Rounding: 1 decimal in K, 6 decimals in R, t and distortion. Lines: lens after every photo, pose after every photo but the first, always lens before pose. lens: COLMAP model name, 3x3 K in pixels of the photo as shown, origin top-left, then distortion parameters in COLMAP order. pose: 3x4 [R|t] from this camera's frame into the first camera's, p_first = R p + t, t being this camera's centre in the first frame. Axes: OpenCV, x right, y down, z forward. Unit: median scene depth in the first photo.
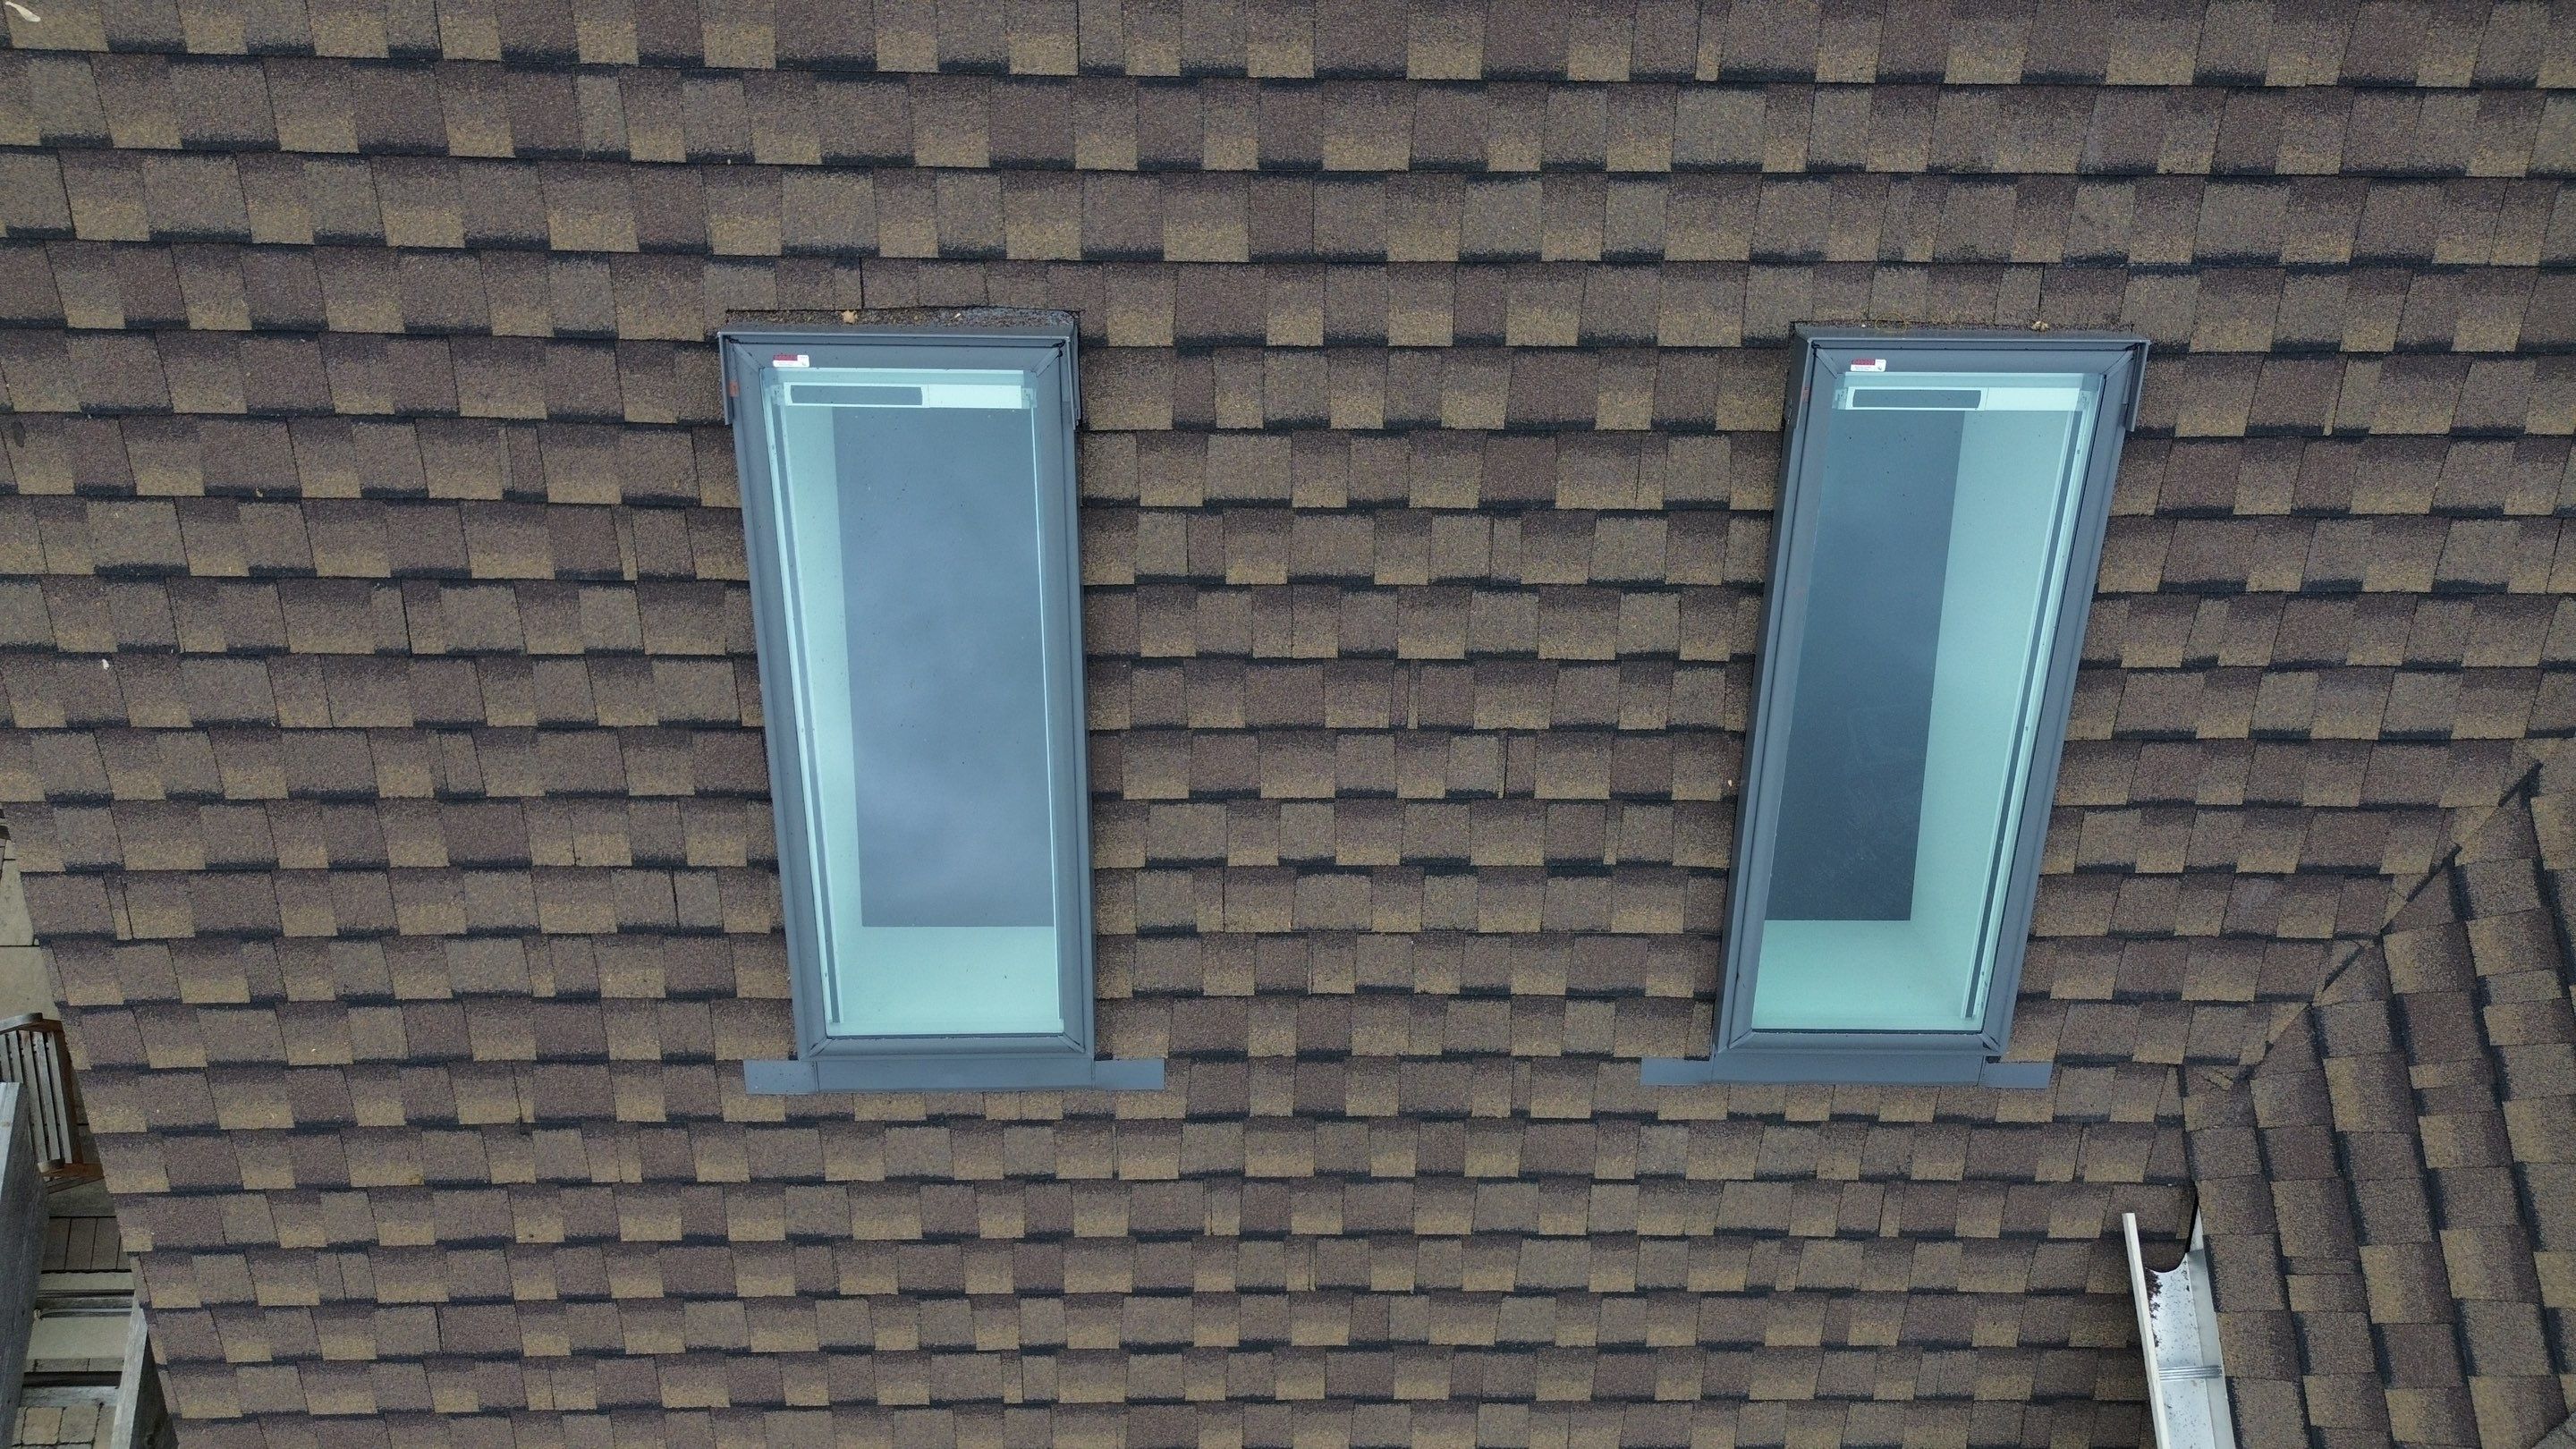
lens RADIAL K [[1832.9, 0, 1293.0], [0, 1832.9, 738.9], [0, 0, 1]] dist [0.058781, -0.049996]
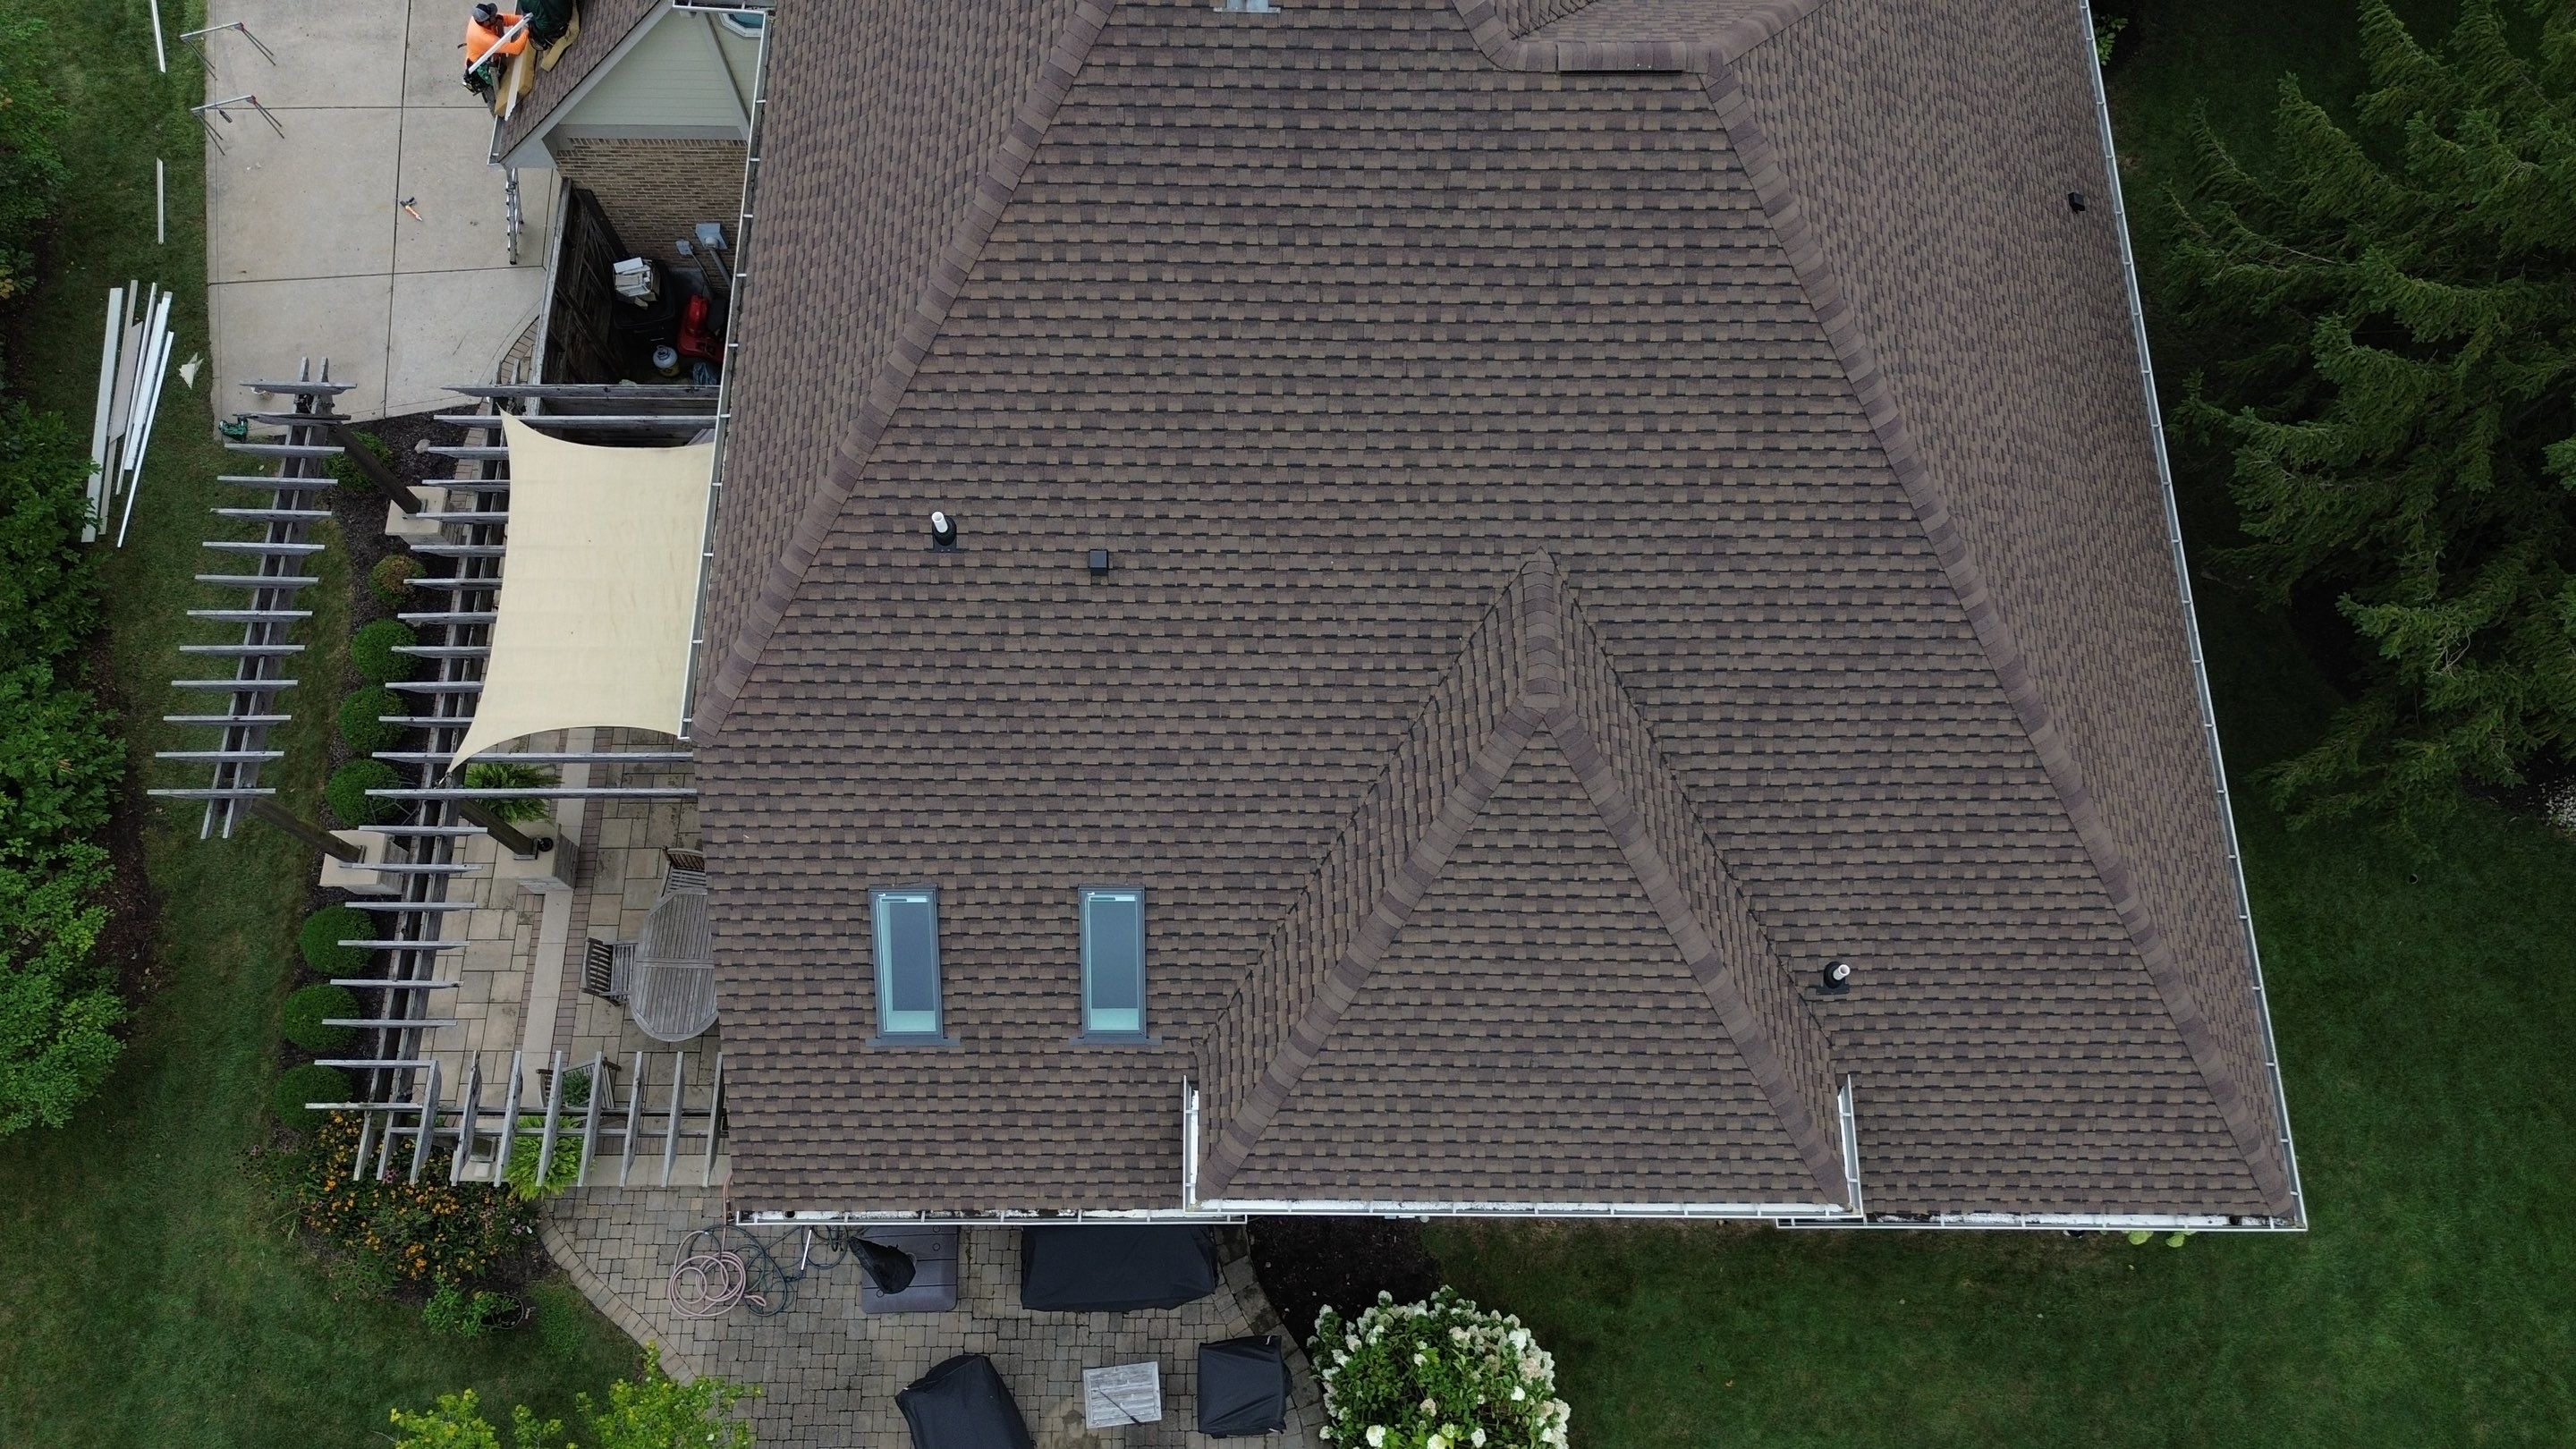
lens RADIAL K [[1832.9, 0, 1285.6], [0, 1832.9, 692.0], [0, 0, 1]] dist [0.058781, -0.049996]
pose [[0.999775, -0.004890, -0.020636, 0.884091], [0.002516, 0.993532, -0.113525, -0.163859], [0.021057, 0.113448, 0.993321, -3.800685]]
